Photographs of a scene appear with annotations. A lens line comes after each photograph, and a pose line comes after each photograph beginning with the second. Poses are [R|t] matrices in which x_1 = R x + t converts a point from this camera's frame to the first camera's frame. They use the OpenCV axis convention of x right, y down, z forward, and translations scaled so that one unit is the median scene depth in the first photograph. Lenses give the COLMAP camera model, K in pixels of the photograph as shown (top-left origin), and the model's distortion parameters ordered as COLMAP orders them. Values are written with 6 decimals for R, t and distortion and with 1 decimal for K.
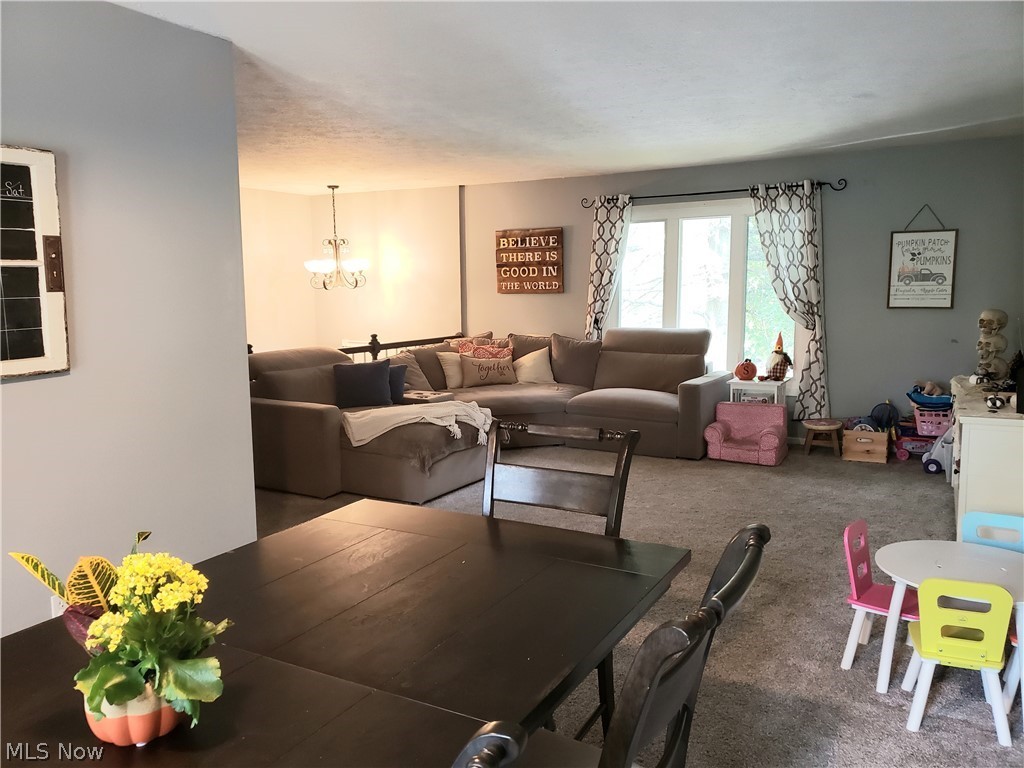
lens RADIAL K [[785.5, 0, 514.1], [0, 785.5, 390.1], [0, 0, 1]] dist [0.089613, -0.144484]
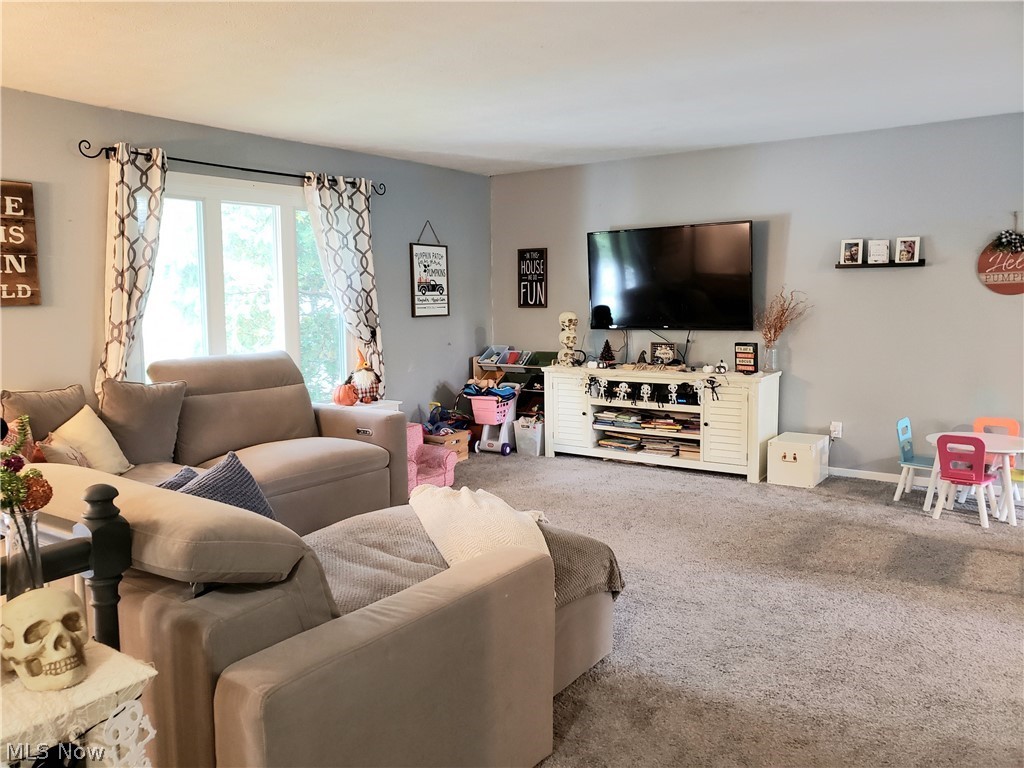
lens RADIAL K [[785.5, 0, 514.1], [0, 785.5, 390.1], [0, 0, 1]] dist [0.089613, -0.144484]
pose [[0.102779, -0.124760, 0.986849, -0.533313], [0.119176, 0.986501, 0.112305, -0.105412], [-0.987539, 0.106066, 0.116260, 0.739245]]
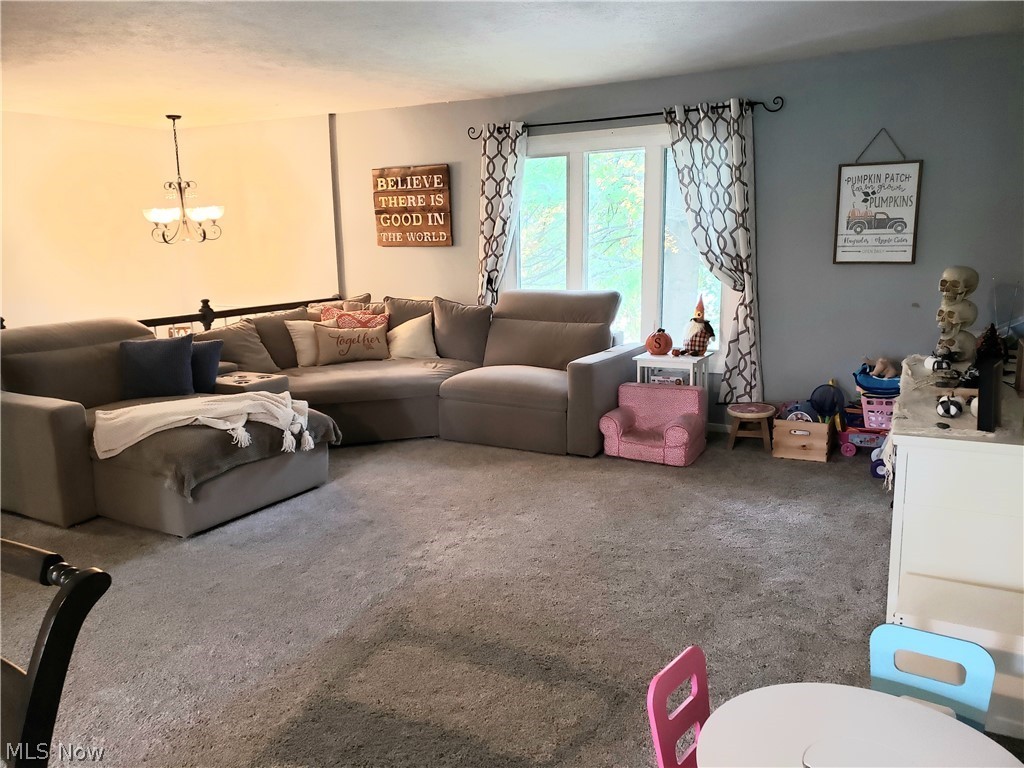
lens RADIAL K [[789.6, 0, 512.0], [0, 789.6, 384.0], [0, 0, 1]] dist [0.120858, -0.258293]
pose [[0.999935, -0.009146, 0.006772, 0.139840], [0.008771, 0.998530, 0.053494, -0.027850], [-0.007252, -0.053431, 0.998545, 0.198123]]
